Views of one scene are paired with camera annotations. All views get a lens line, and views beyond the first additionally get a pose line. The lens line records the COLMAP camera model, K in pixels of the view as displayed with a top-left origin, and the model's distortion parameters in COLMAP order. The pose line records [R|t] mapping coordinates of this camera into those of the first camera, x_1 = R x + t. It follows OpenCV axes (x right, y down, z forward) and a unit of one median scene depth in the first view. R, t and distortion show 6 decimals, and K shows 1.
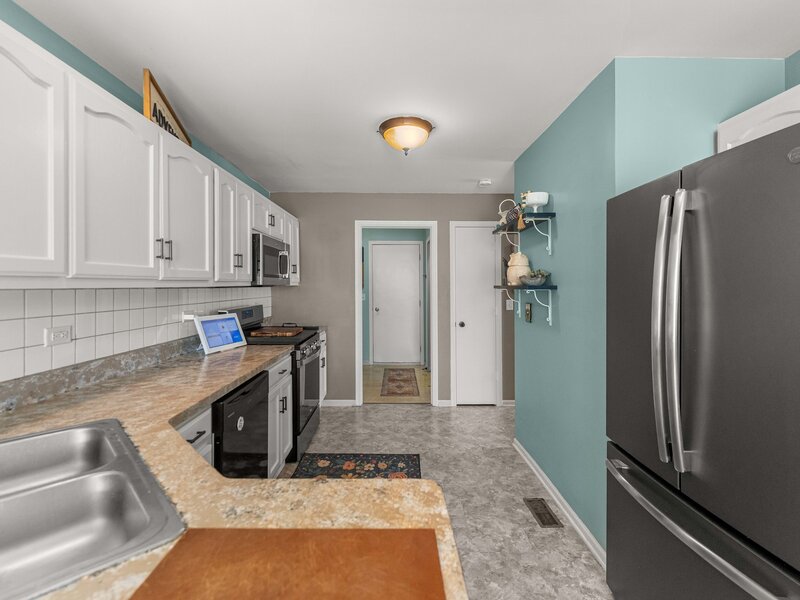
lens RADIAL K [[360.5, 0, 401.2], [0, 360.5, 286.1], [0, 0, 1]] dist [-0.000656, -0.000315]
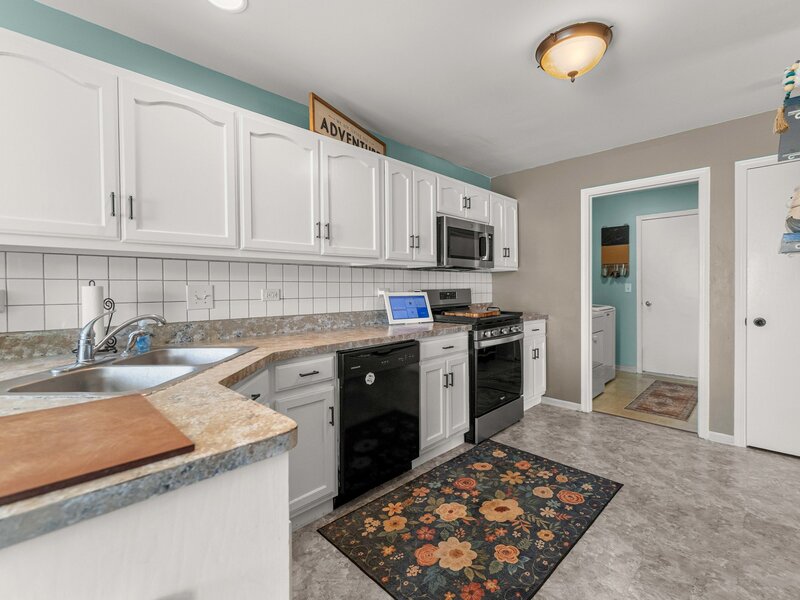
lens RADIAL K [[367.7, 0, 408.2], [0, 367.7, 296.6], [0, 0, 1]] dist [-0.000068, -0.000728]
pose [[0.709327, 0.007360, -0.704841, 0.287764], [0.010539, 0.999723, 0.021045, 0.064741], [0.704801, -0.022356, 0.709053, 0.174179]]
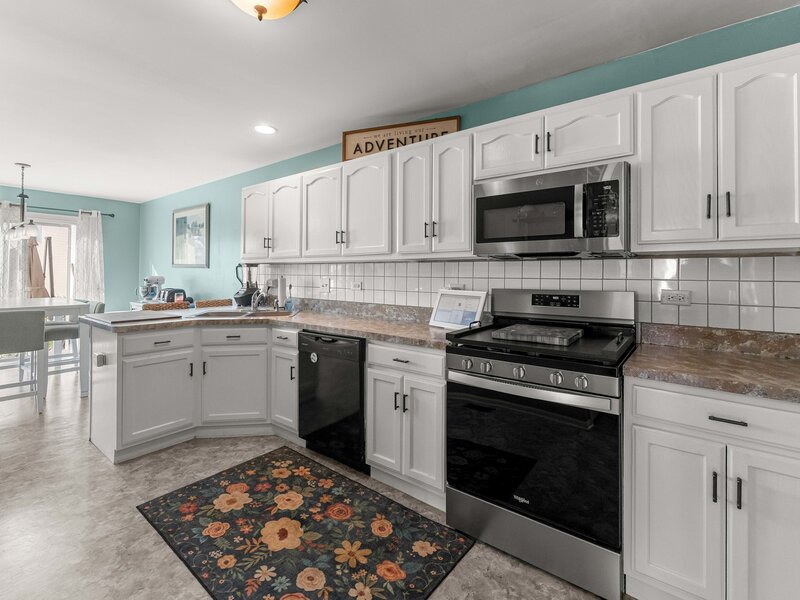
lens RADIAL K [[371.7, 0, 402.0], [0, 371.7, 289.4], [0, 0, 1]] dist [0.001928, -0.018035]
pose [[-0.617239, -0.004979, -0.786760, 0.291554], [-0.027207, 0.999517, 0.015020, 0.059805], [0.786305, 0.030676, -0.617076, 1.355935]]
